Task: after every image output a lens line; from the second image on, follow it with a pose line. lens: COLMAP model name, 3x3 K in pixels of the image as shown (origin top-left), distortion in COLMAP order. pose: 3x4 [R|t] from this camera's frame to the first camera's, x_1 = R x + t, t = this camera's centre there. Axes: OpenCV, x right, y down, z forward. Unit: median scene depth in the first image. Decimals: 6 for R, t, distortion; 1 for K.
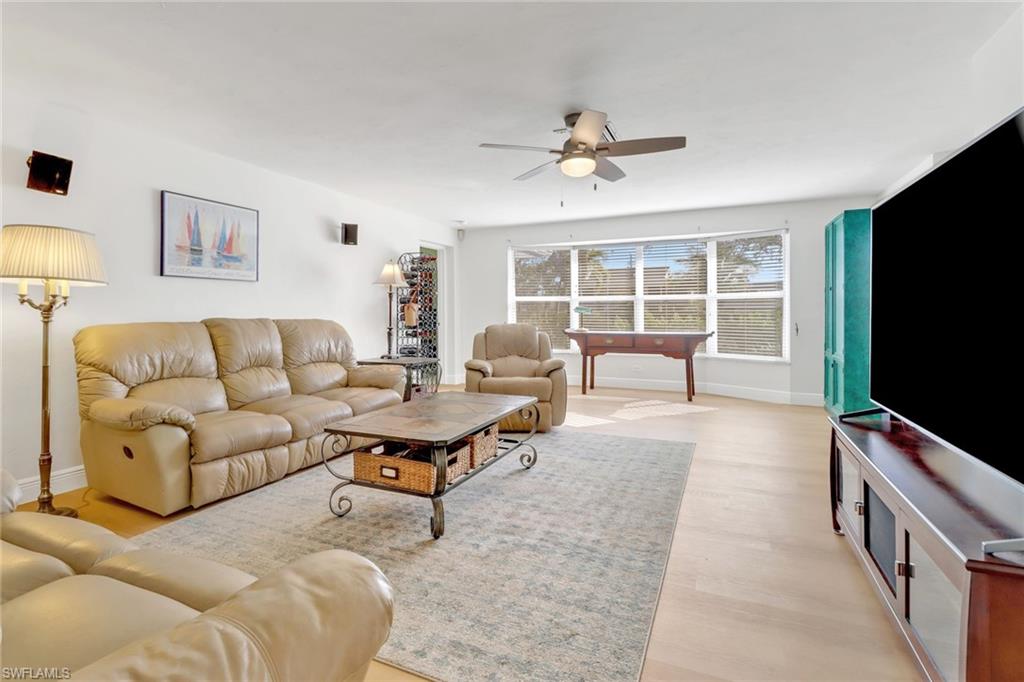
lens RADIAL K [[486.3, 0, 510.3], [0, 486.3, 315.0], [0, 0, 1]] dist [-0.002420, 0.000361]
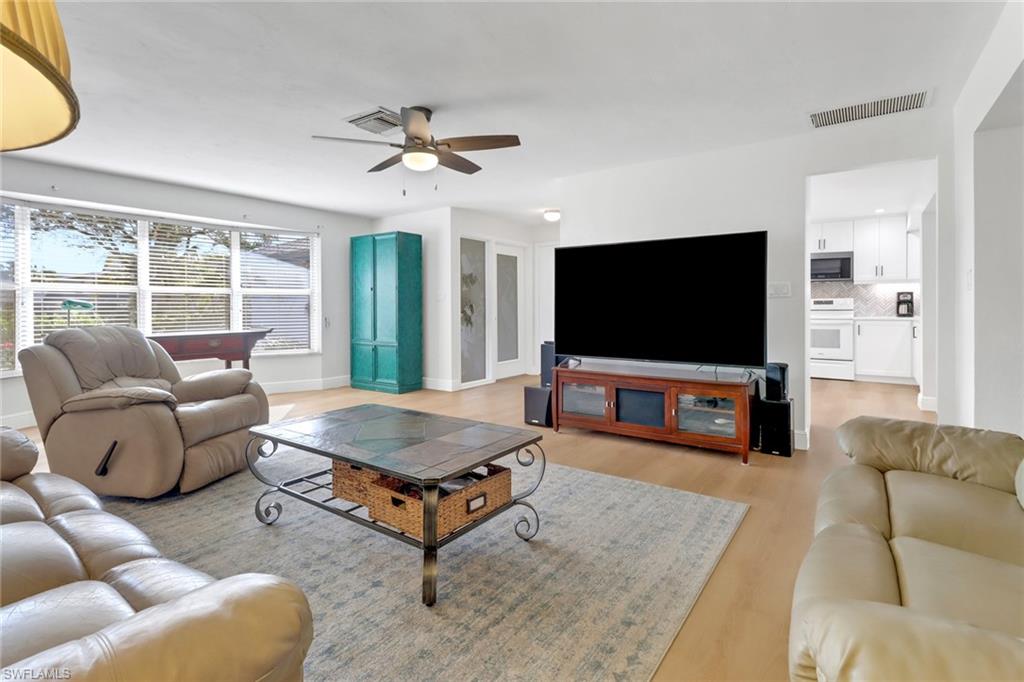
lens RADIAL K [[486.3, 0, 521.5], [0, 486.3, 314.6], [0, 0, 1]] dist [-0.002420, 0.000361]
pose [[0.191346, -0.012789, 0.981439, -0.466074], [0.008172, 0.999901, 0.011437, 0.000858], [-0.981489, 0.005832, 0.191431, 0.350952]]
